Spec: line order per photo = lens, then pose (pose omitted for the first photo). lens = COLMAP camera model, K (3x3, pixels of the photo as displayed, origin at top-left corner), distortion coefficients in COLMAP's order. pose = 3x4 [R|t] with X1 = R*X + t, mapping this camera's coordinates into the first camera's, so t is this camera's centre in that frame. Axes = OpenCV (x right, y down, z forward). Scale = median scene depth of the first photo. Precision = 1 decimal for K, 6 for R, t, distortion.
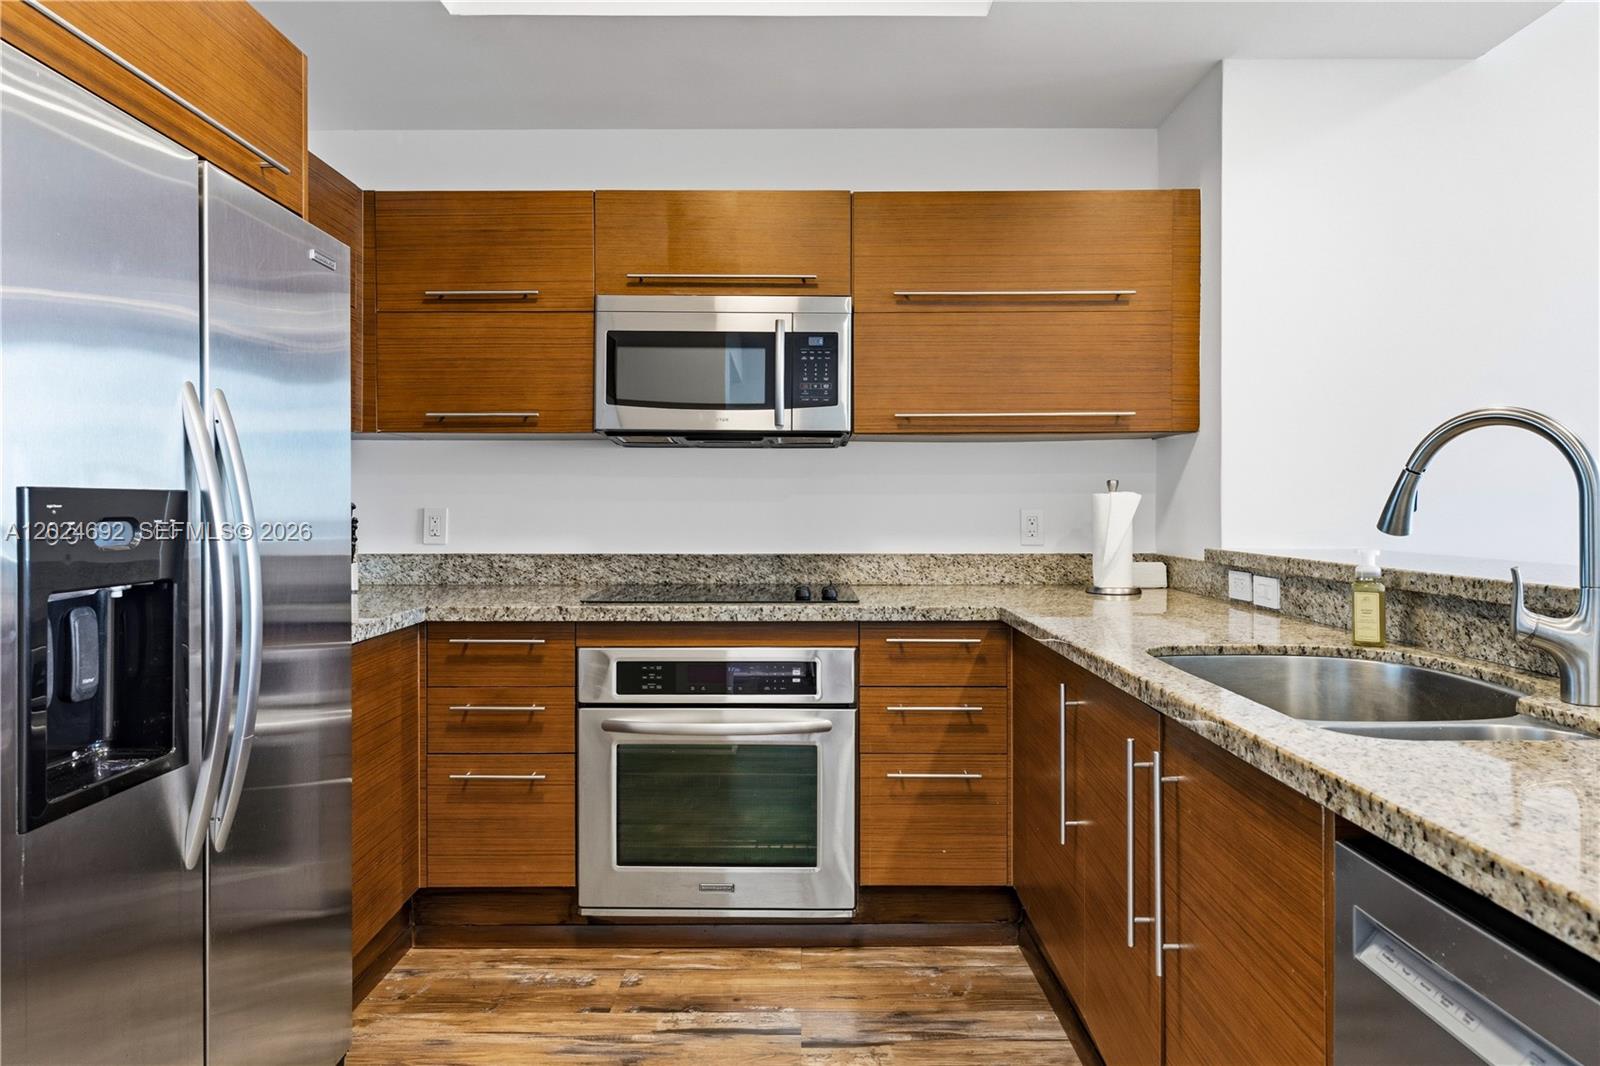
lens RADIAL K [[958.9, 0, 801.1], [0, 958.9, 513.7], [0, 0, 1]] dist [0.000322, 0.004292]
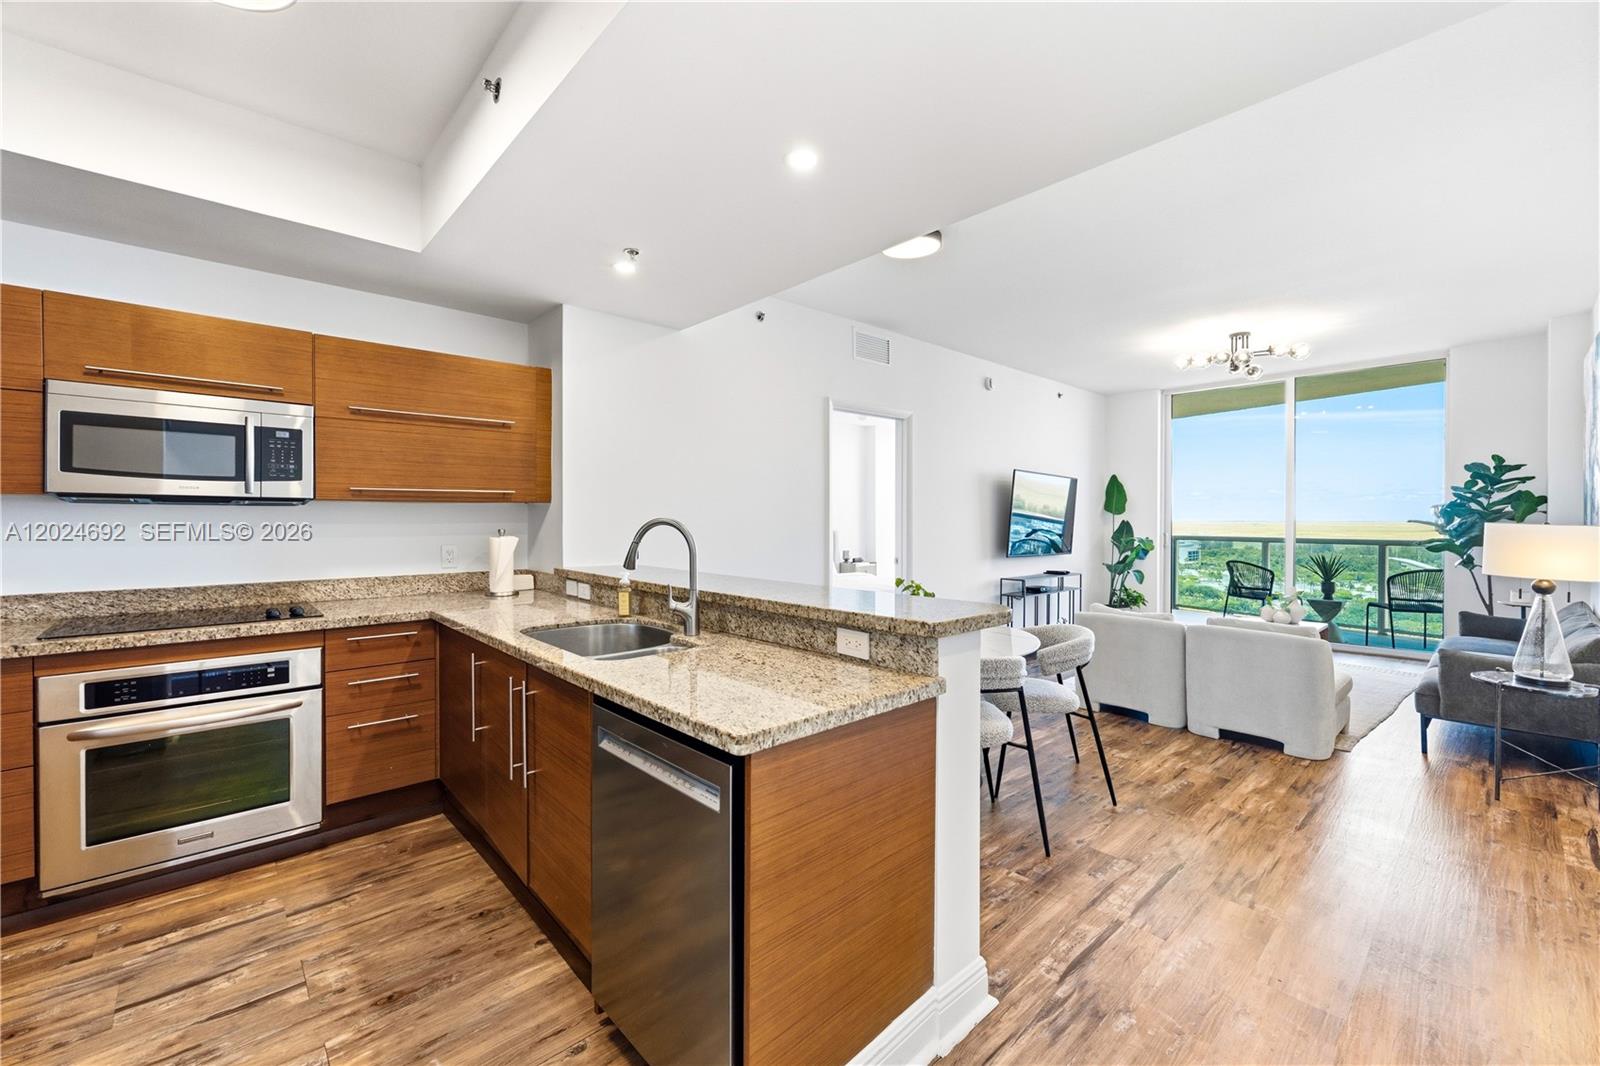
lens RADIAL K [[647.3, 0, 798.6], [0, 647.3, 525.4], [0, 0, 1]] dist [-0.001071, 0.000829]
pose [[0.736031, -0.005420, 0.676926, -0.077584], [0.001655, 0.999979, 0.006206, -0.054490], [-0.676945, -0.003448, 0.736025, -0.243352]]
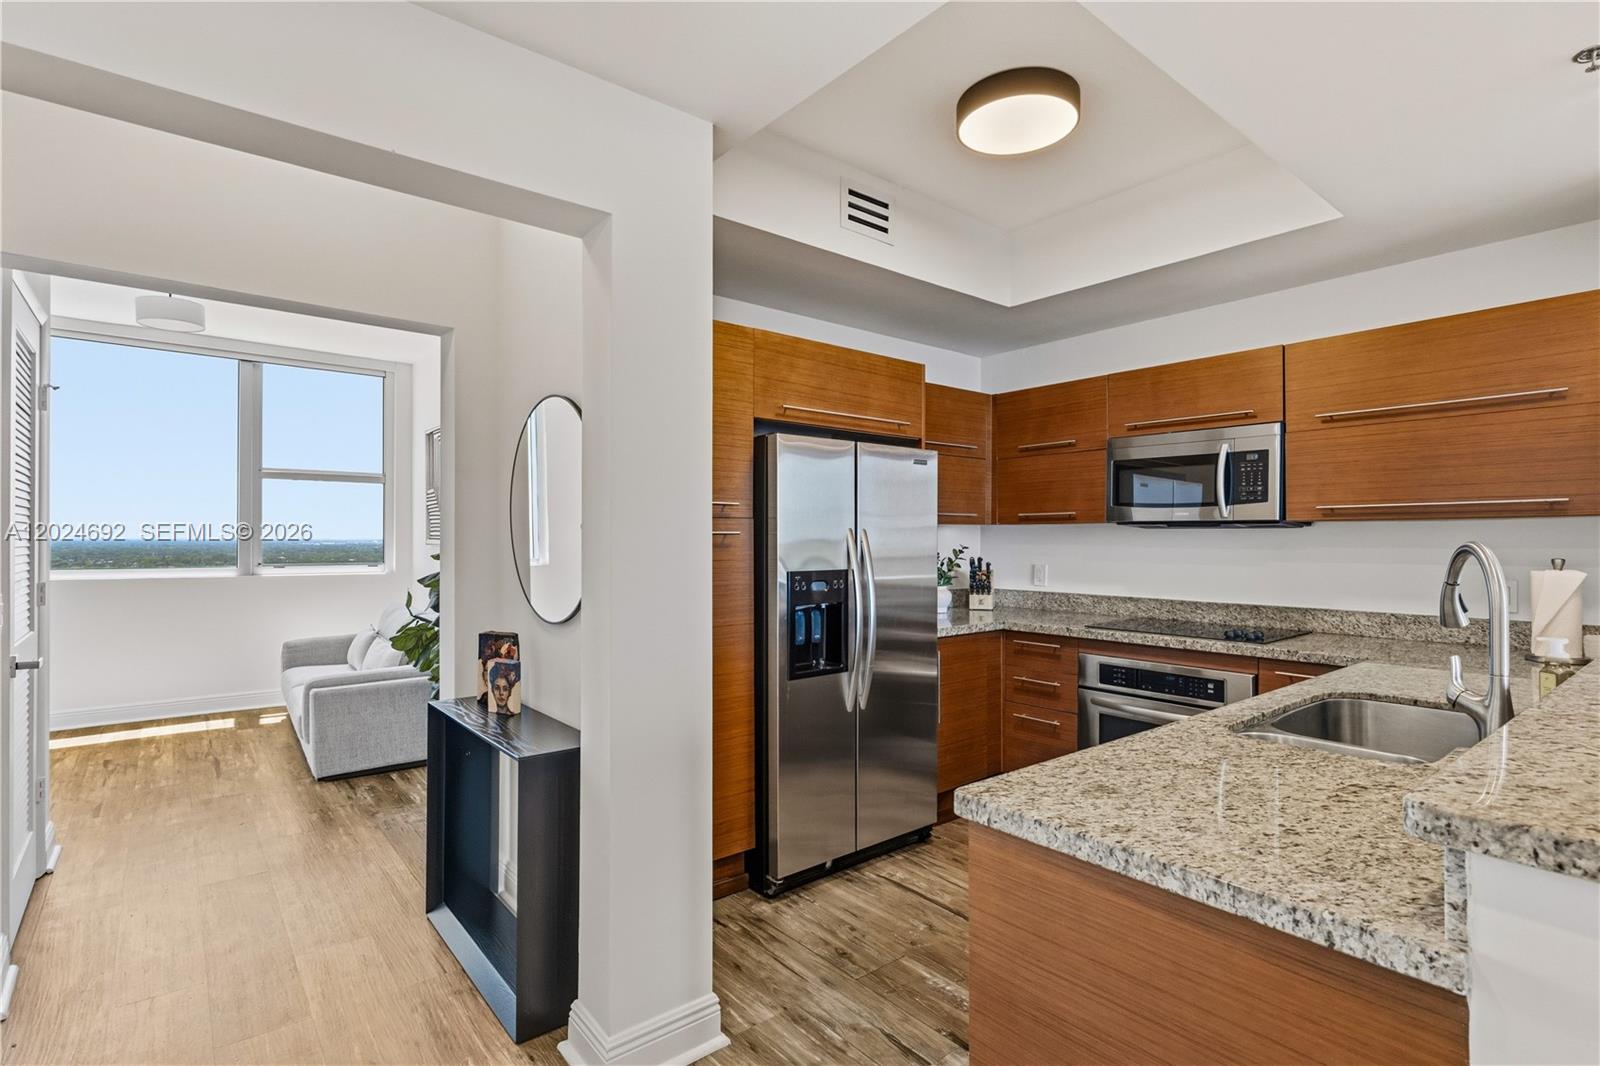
lens RADIAL K [[776.5, 0, 800.7], [0, 776.5, 533.6], [0, 0, 1]] dist [0.000767, 0.000813]
pose [[0.630477, -0.003285, -0.776201, 0.528597], [-0.005410, 0.999948, -0.008626, -0.057955], [0.776189, 0.009638, 0.630426, -0.259627]]
